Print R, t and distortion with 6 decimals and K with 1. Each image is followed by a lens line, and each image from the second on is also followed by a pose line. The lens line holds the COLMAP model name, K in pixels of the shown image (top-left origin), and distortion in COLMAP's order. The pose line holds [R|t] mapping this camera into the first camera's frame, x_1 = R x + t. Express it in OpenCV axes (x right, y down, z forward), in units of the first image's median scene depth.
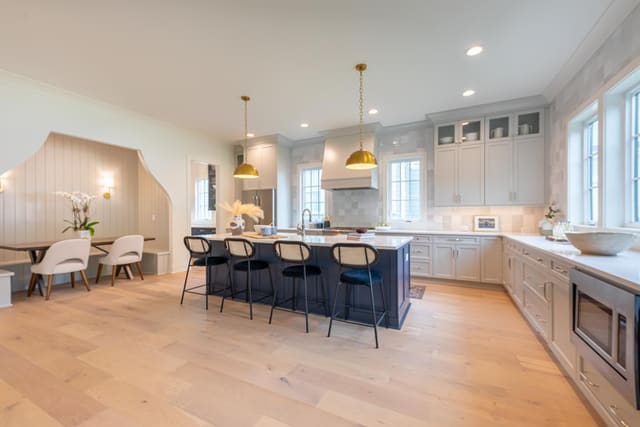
lens RADIAL K [[262.7, 0, 309.7], [0, 262.7, 217.0], [0, 0, 1]] dist [0.009247, -0.000669]
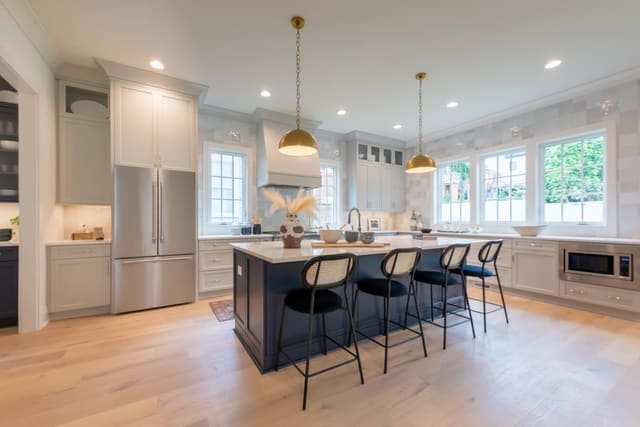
lens RADIAL K [[261.6, 0, 320.8], [0, 261.6, 220.1], [0, 0, 1]] dist [0.009682, -0.000070]
pose [[0.526971, 0.001743, 0.849881, -0.645005], [0.003891, 0.999982, -0.004464, 0.009128], [-0.849874, 0.005660, 0.526955, 0.557816]]
